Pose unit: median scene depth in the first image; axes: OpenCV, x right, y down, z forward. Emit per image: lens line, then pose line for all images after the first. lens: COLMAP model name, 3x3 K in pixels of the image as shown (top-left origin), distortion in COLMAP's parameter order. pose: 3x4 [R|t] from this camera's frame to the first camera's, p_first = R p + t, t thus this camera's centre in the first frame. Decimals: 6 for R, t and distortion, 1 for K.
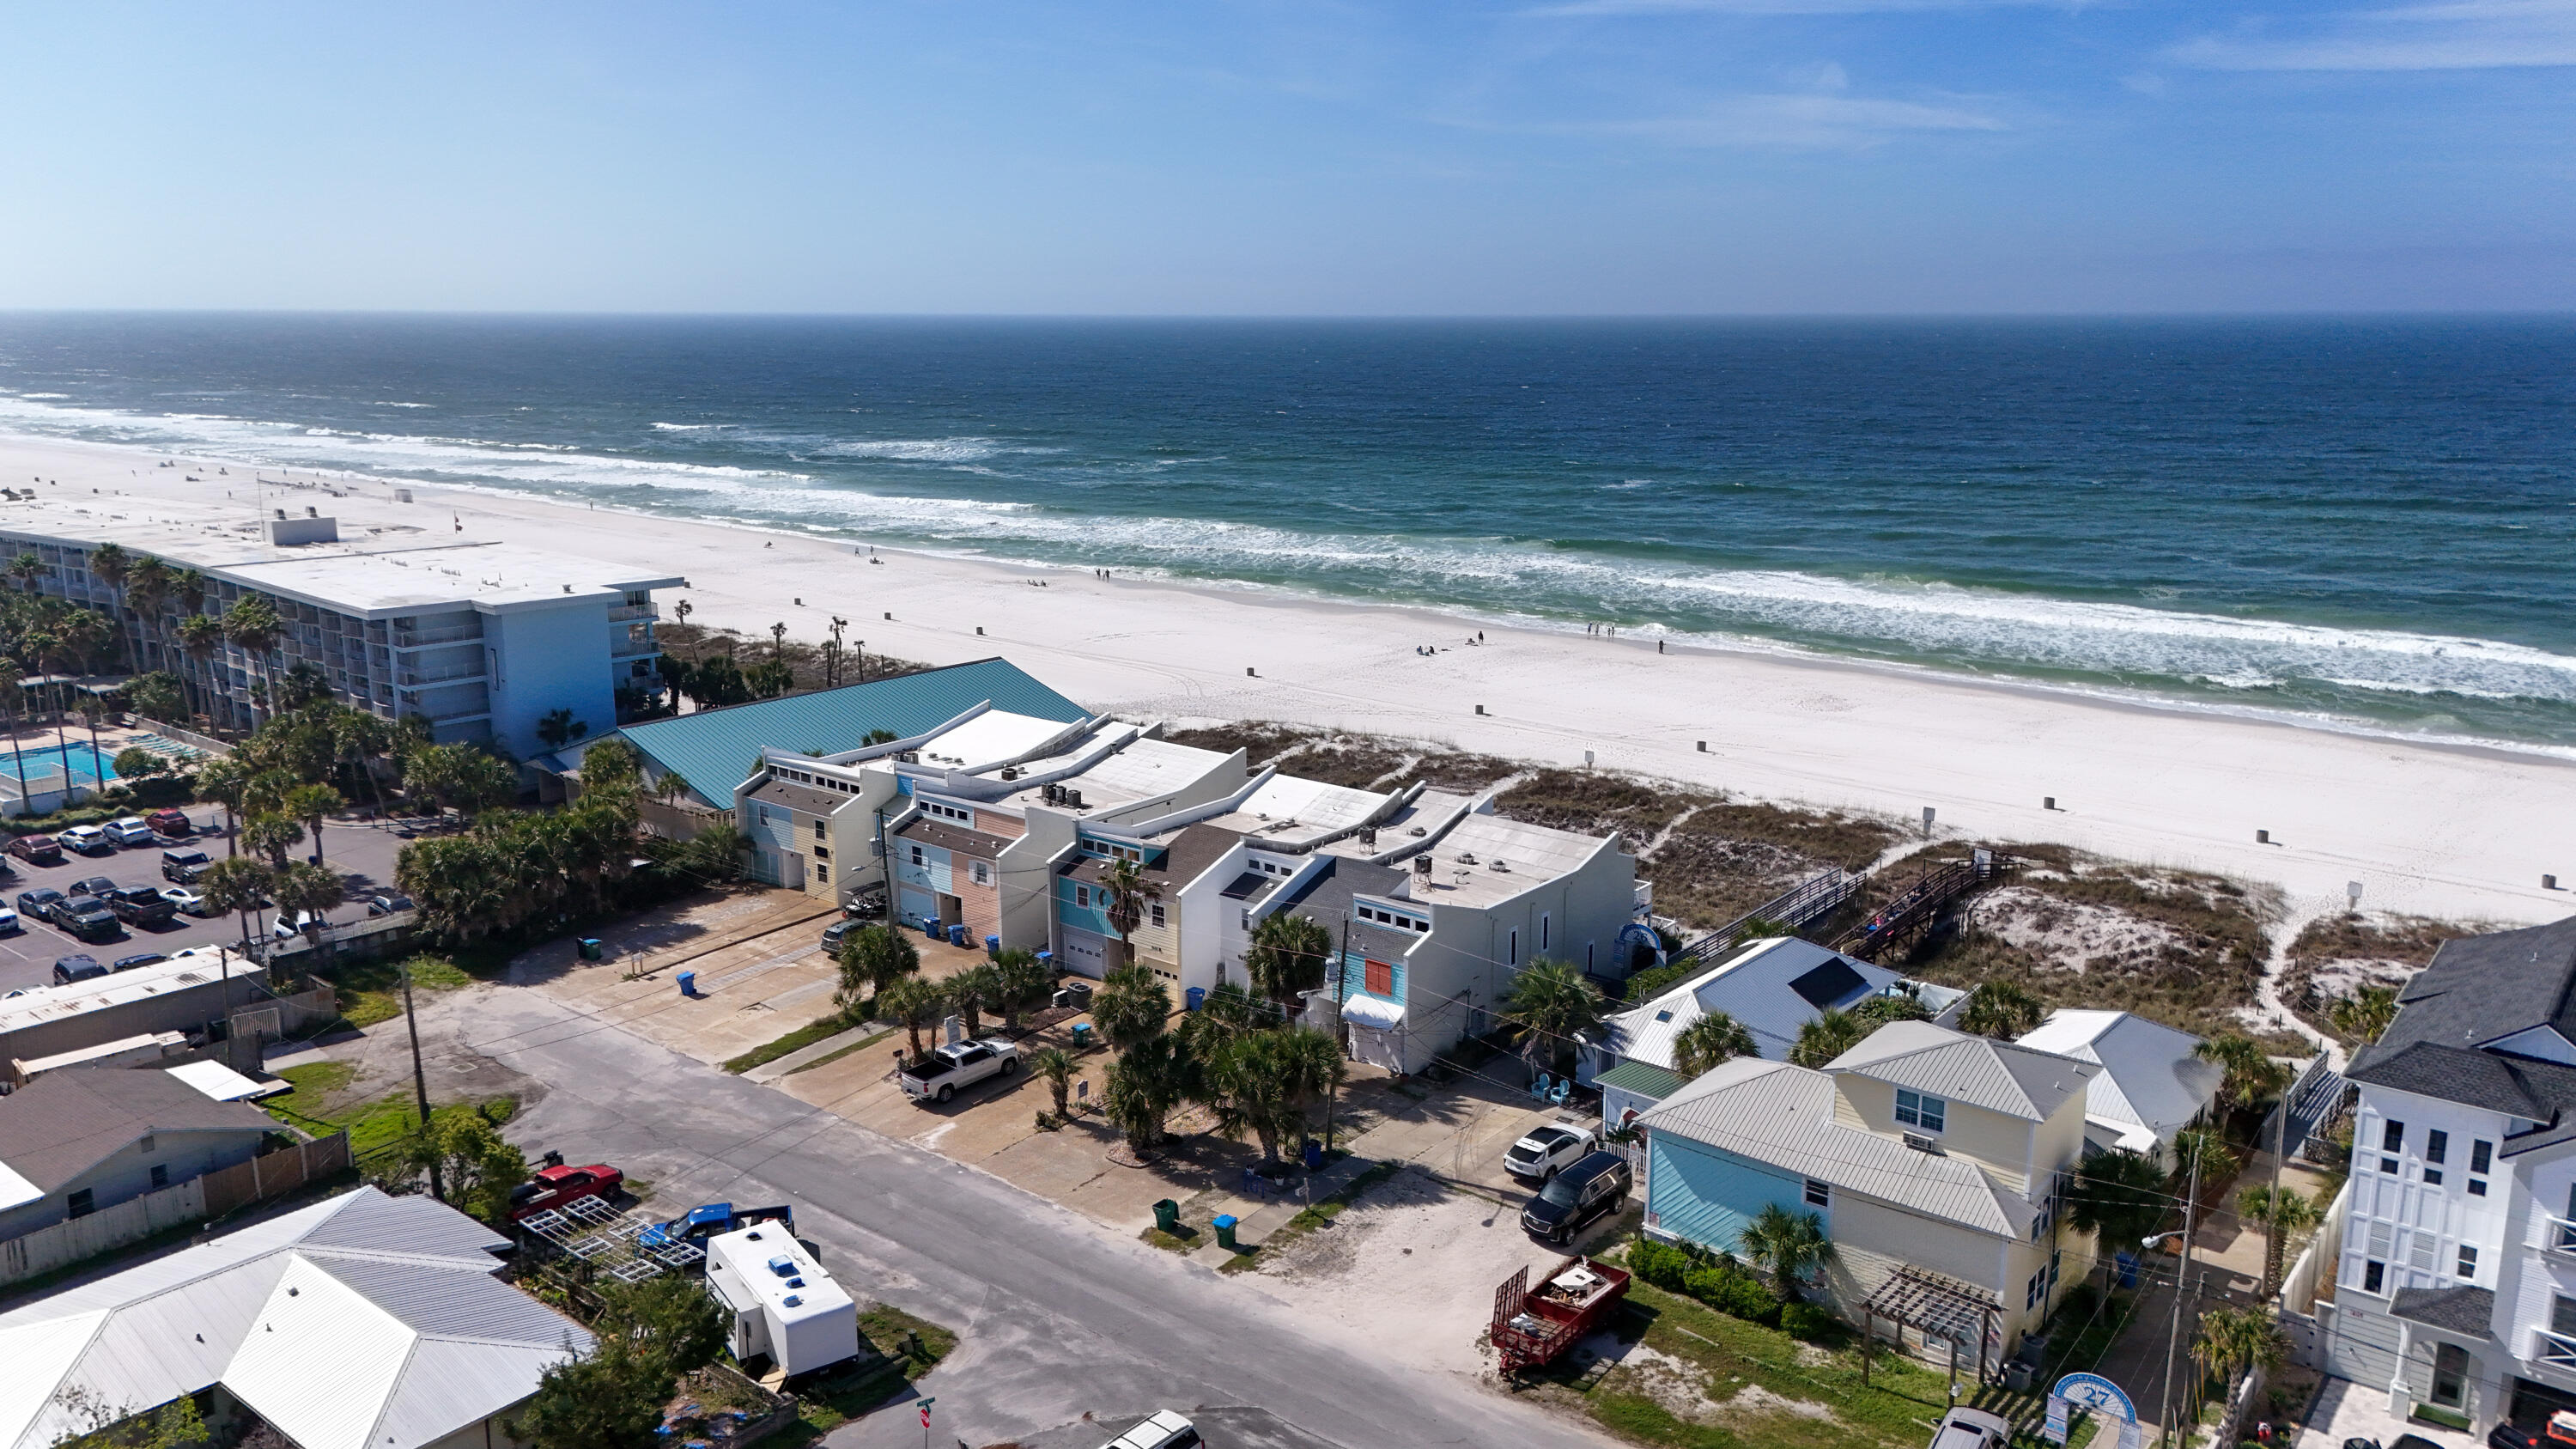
lens RADIAL K [[1894.4, 0, 1309.1], [0, 1894.4, 722.7], [0, 0, 1]] dist [0.066051, -0.056756]
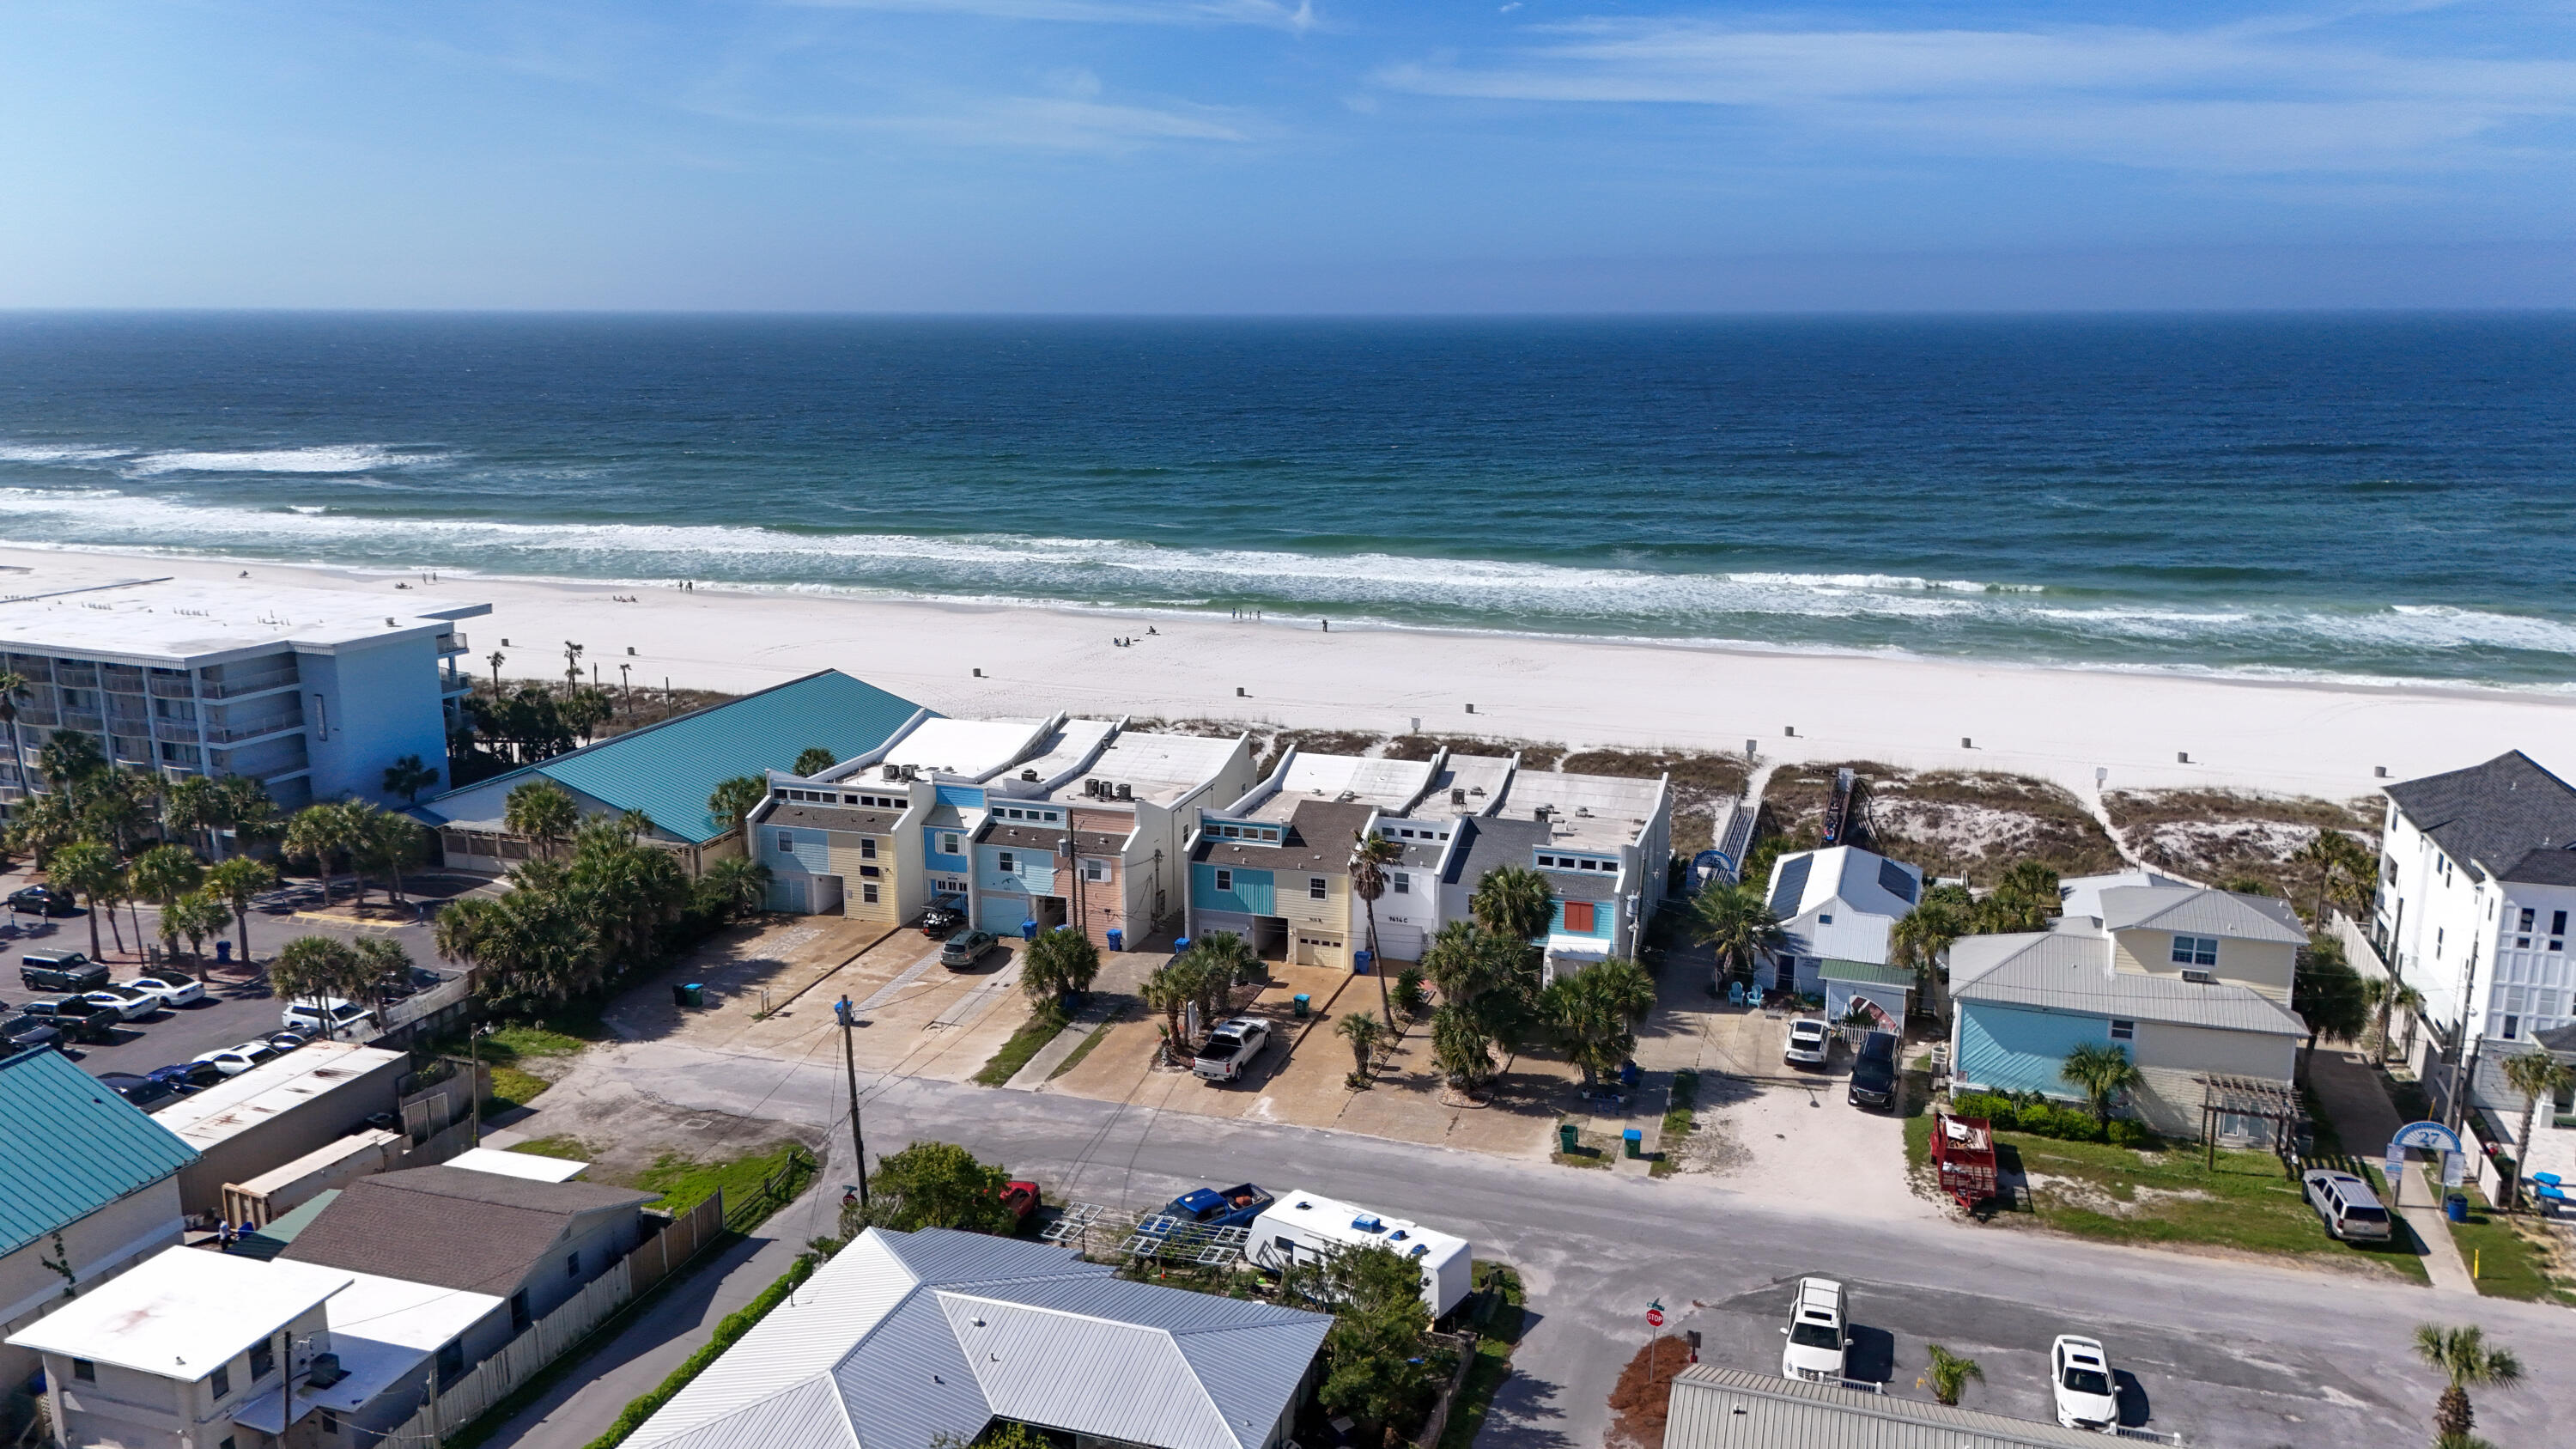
lens RADIAL K [[1894.4, 0, 1308.7], [0, 1894.4, 691.9], [0, 0, 1]] dist [0.066051, -0.056756]
pose [[0.934249, -0.071999, 0.349278, -0.416991], [0.076775, 0.997048, 0.000169, -0.006768], [-0.348259, 0.026658, 0.937019, 0.013663]]
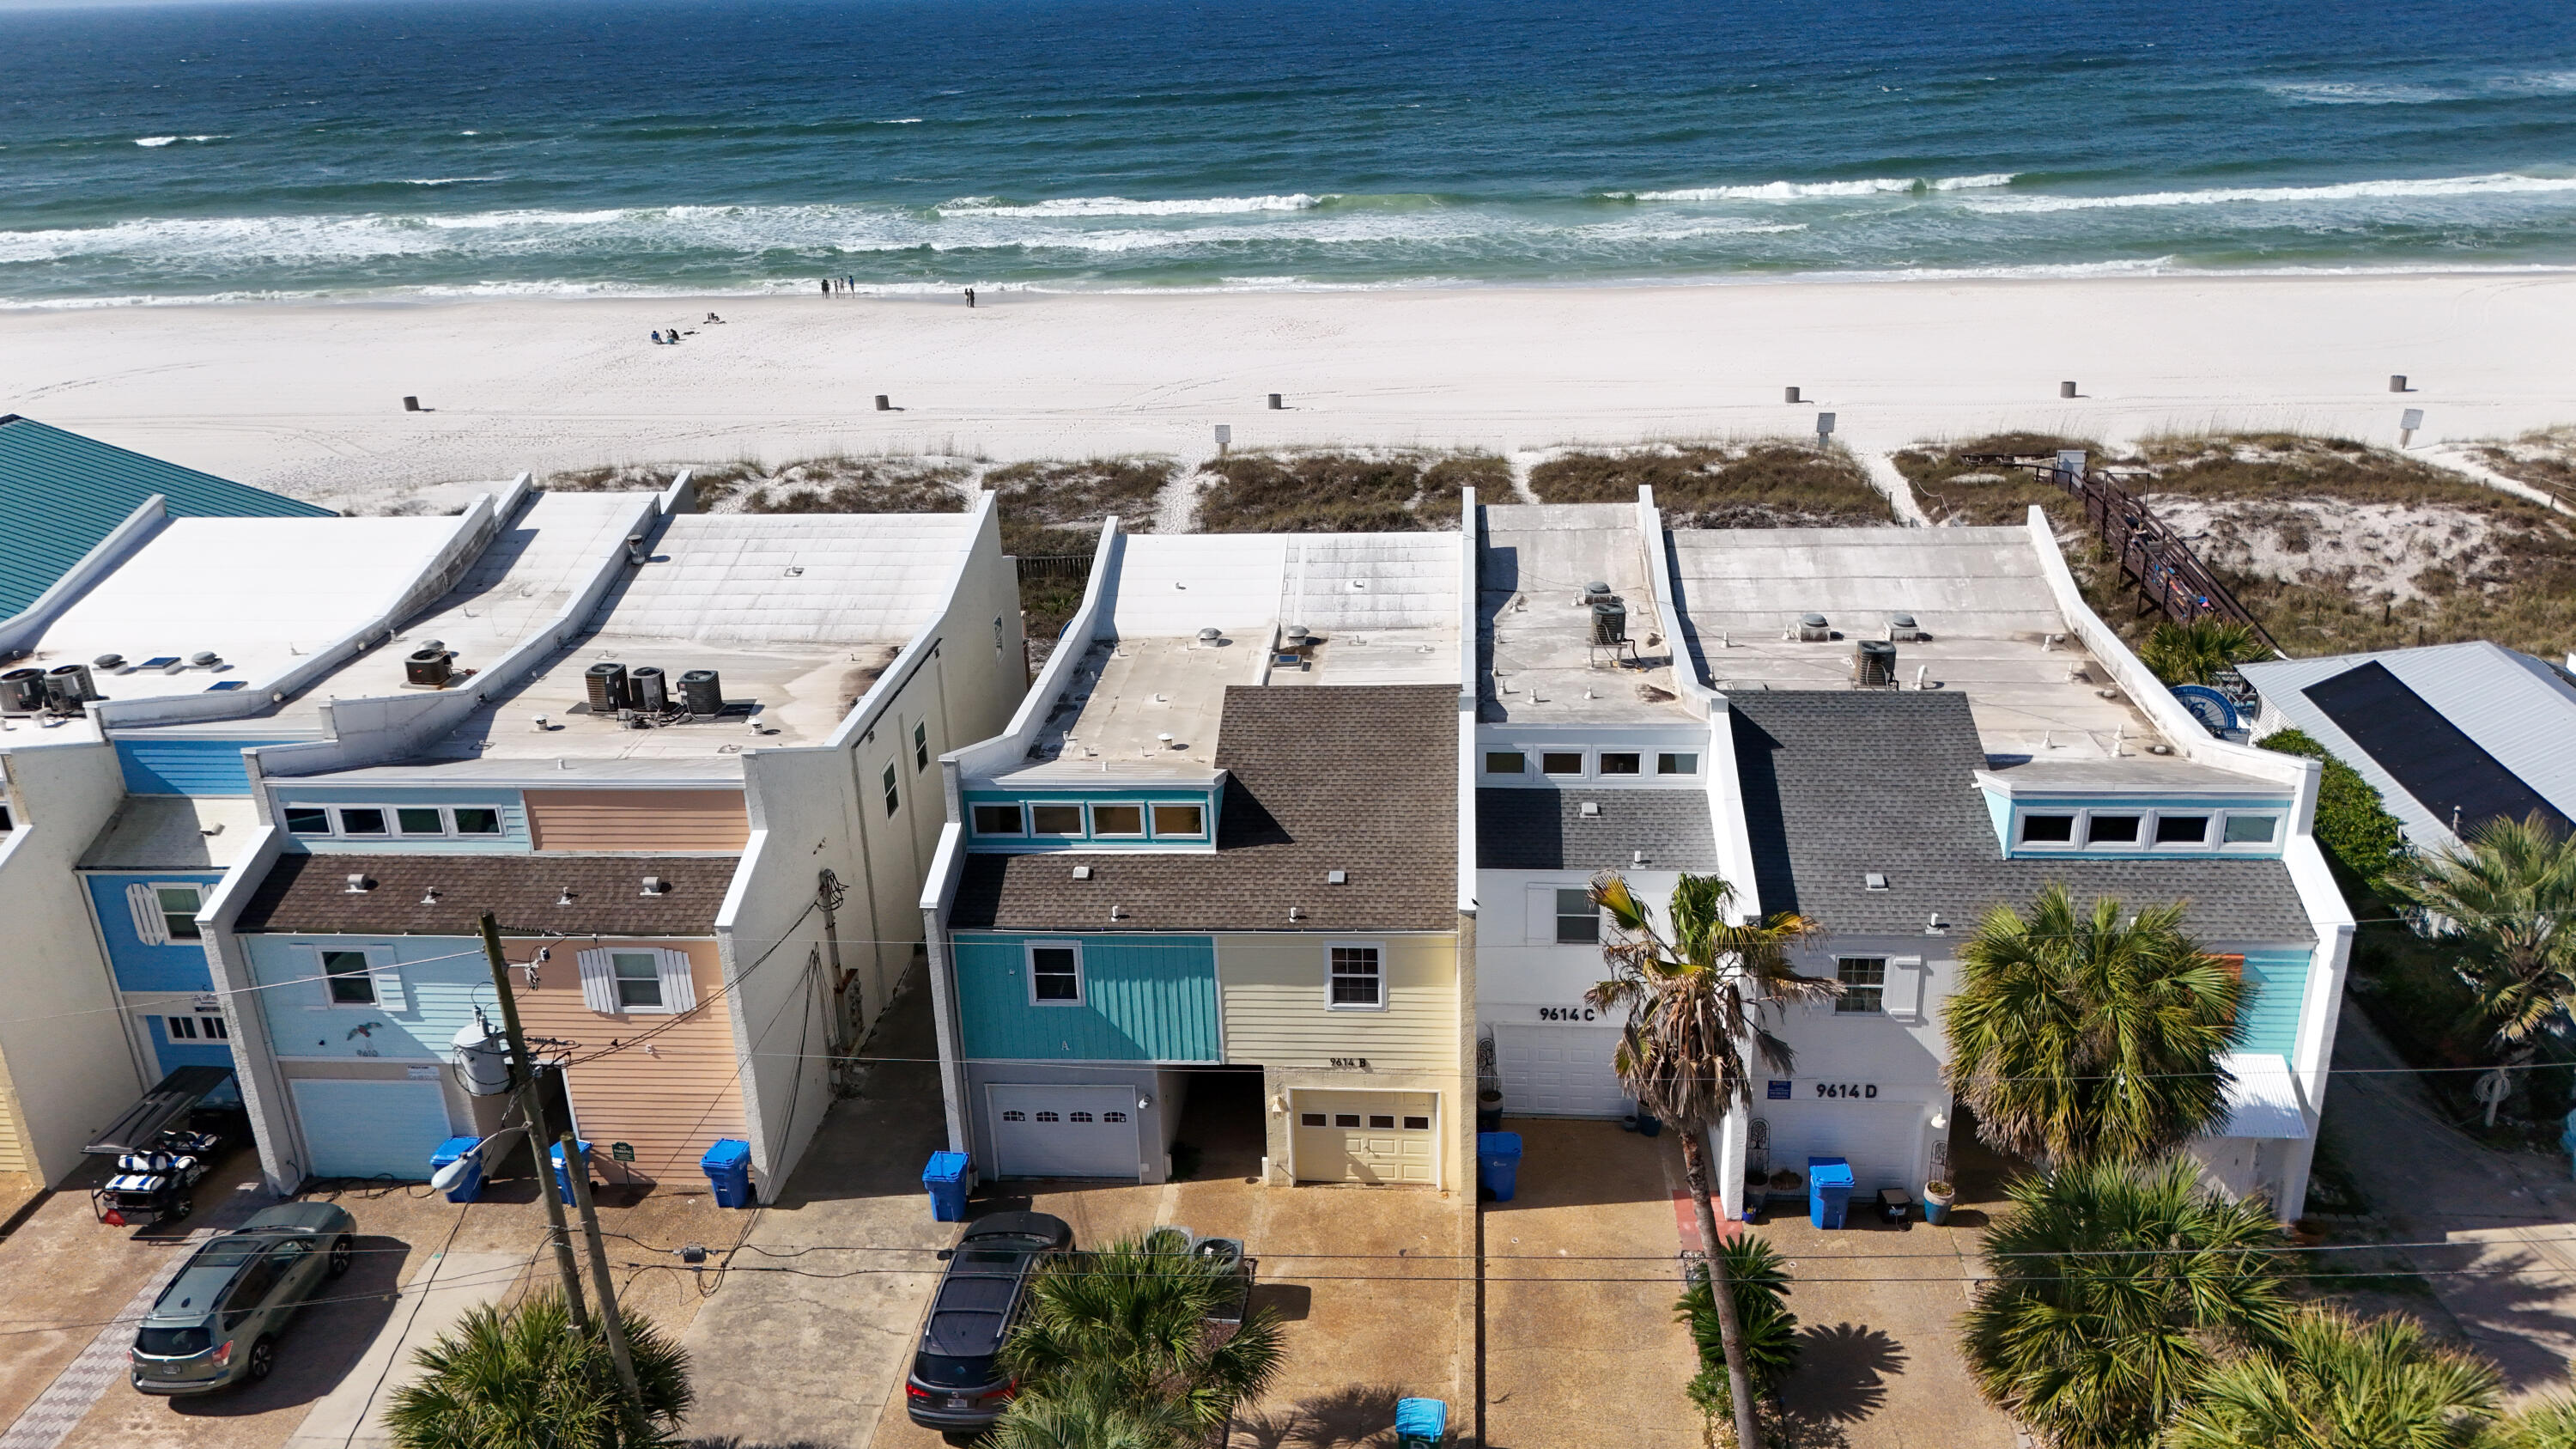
lens RADIAL K [[1894.4, 0, 1302.0], [0, 1894.4, 704.8], [0, 0, 1]] dist [0.066051, -0.056756]
pose [[0.831347, -0.227758, 0.506941, -0.236685], [0.151566, 0.970506, 0.187471, -0.011322], [-0.534687, -0.079018, 0.841348, 0.674686]]
